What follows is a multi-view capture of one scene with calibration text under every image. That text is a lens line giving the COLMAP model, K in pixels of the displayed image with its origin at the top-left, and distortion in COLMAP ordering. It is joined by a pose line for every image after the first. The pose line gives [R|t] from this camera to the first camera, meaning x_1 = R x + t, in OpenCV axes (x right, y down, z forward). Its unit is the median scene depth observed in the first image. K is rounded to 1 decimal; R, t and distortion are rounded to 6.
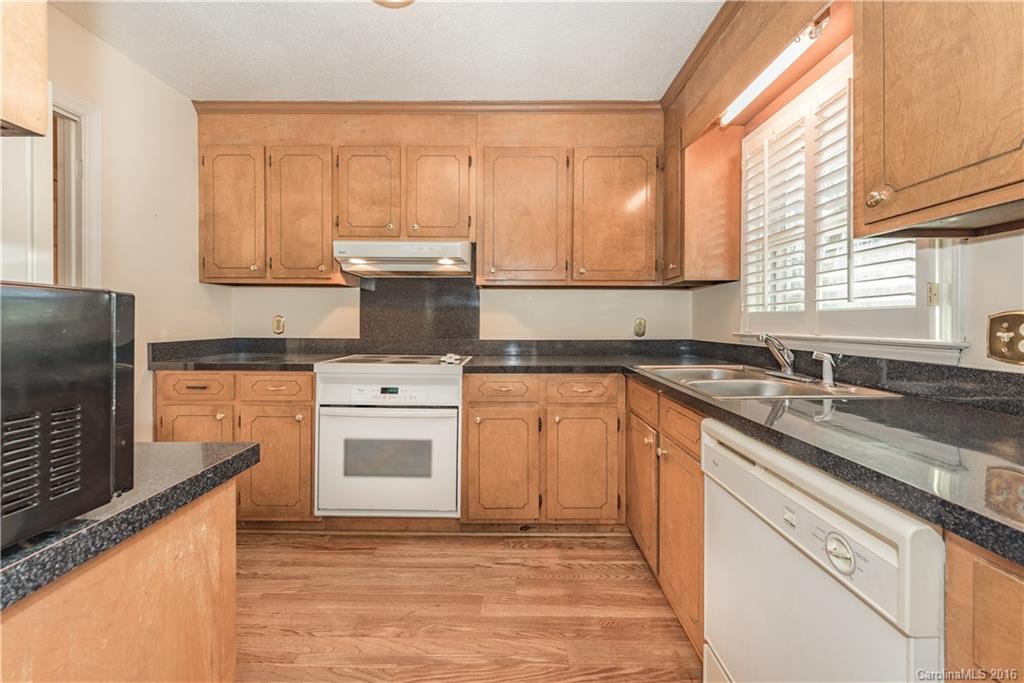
lens RADIAL K [[413.0, 0, 508.3], [0, 413.0, 318.8], [0, 0, 1]] dist [0.027000, -0.000763]
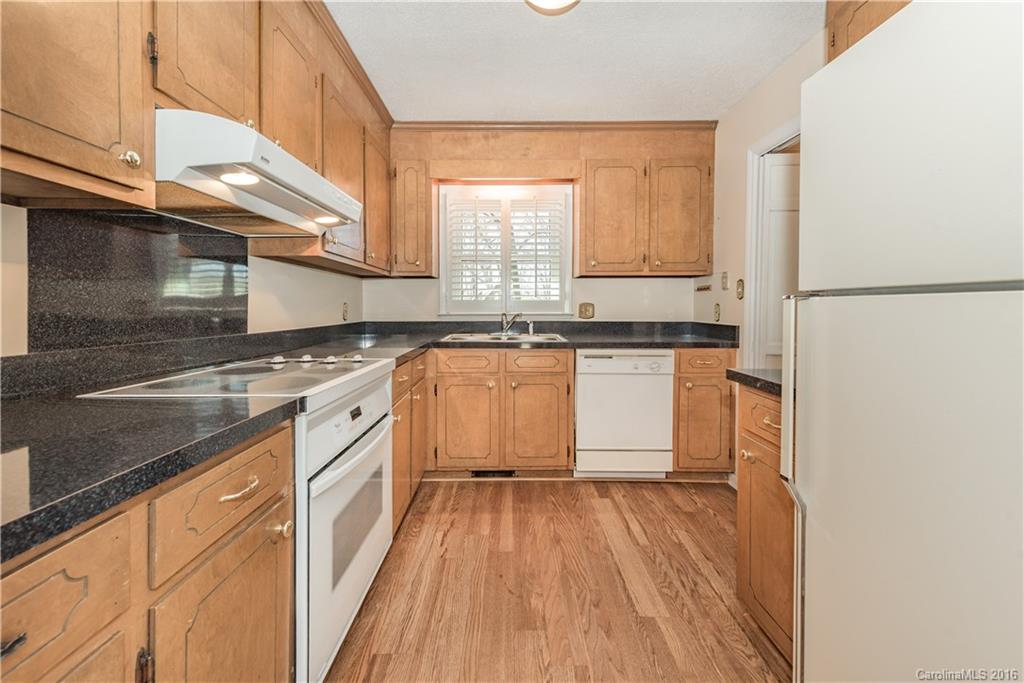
lens RADIAL K [[413.0, 0, 508.2], [0, 413.0, 311.1], [0, 0, 1]] dist [0.027000, -0.000763]
pose [[-0.018771, -0.011487, 0.999758, -1.150454], [-0.004764, 0.999924, 0.011400, 0.008175], [-0.999812, -0.004548, -0.018825, 0.957692]]
